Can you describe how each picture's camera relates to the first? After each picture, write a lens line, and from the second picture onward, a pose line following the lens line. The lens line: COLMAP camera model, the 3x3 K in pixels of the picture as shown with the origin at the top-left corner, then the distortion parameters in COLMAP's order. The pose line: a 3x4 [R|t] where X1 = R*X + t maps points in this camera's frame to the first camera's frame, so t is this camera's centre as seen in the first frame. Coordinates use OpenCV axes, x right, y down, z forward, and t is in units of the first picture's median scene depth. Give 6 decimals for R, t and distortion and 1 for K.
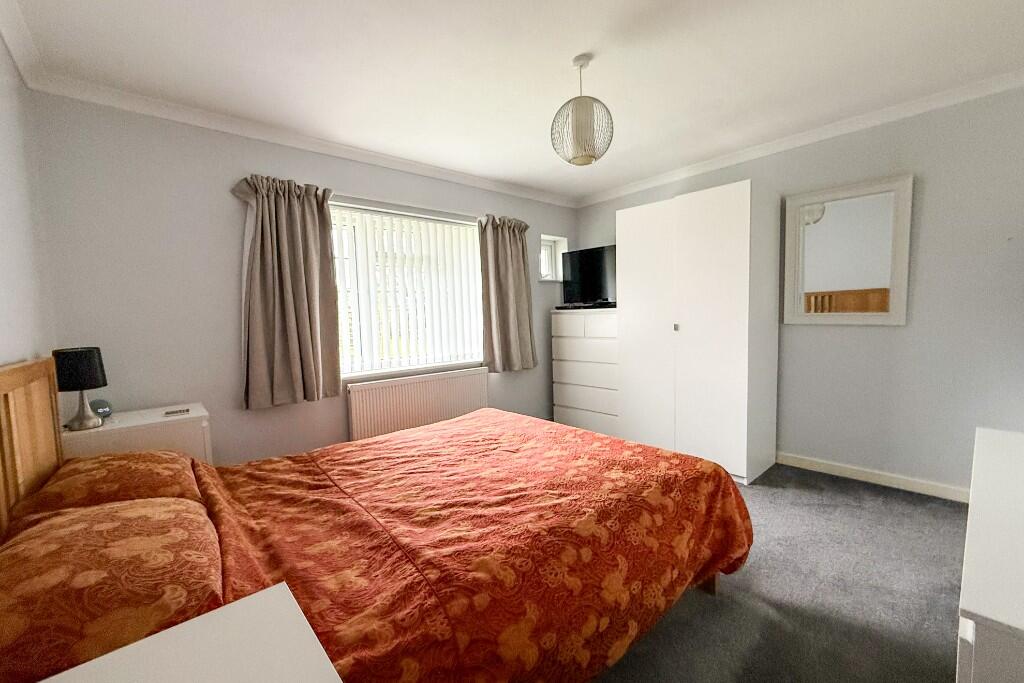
lens RADIAL K [[415.1, 0, 507.8], [0, 415.1, 339.0], [0, 0, 1]] dist [-0.000554, 0.000316]
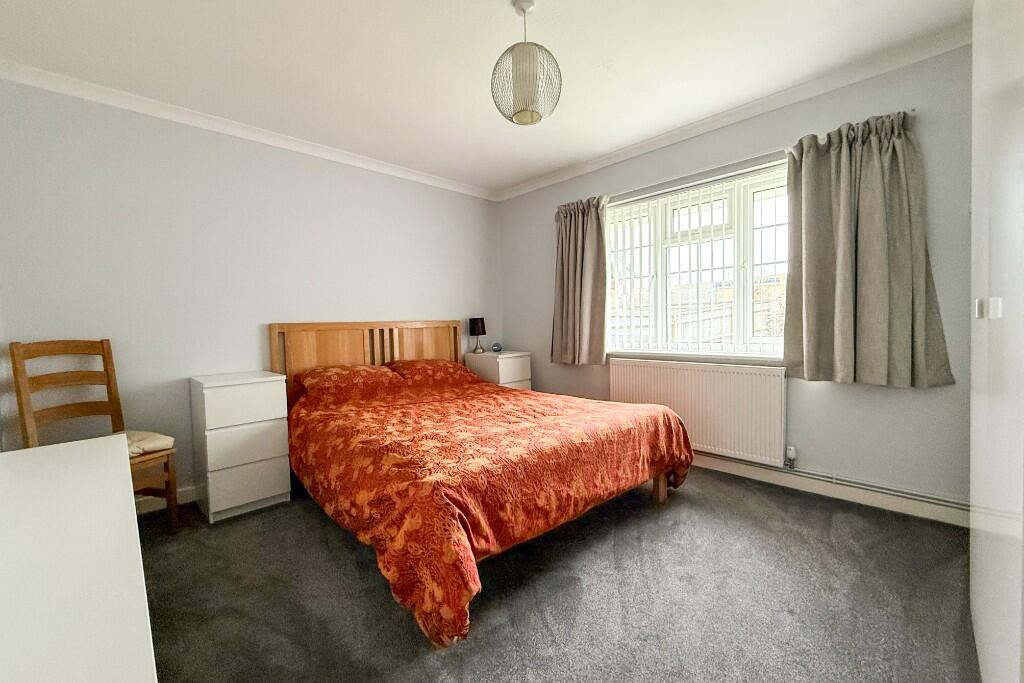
lens RADIAL K [[415.1, 0, 507.8], [0, 415.1, 339.0], [0, 0, 1]] dist [-0.000554, 0.000316]
pose [[0.034261, 0.085734, -0.995729, 0.786119], [-0.025662, 0.996061, 0.084880, -0.036911], [0.999083, 0.022644, 0.036326, 0.666918]]
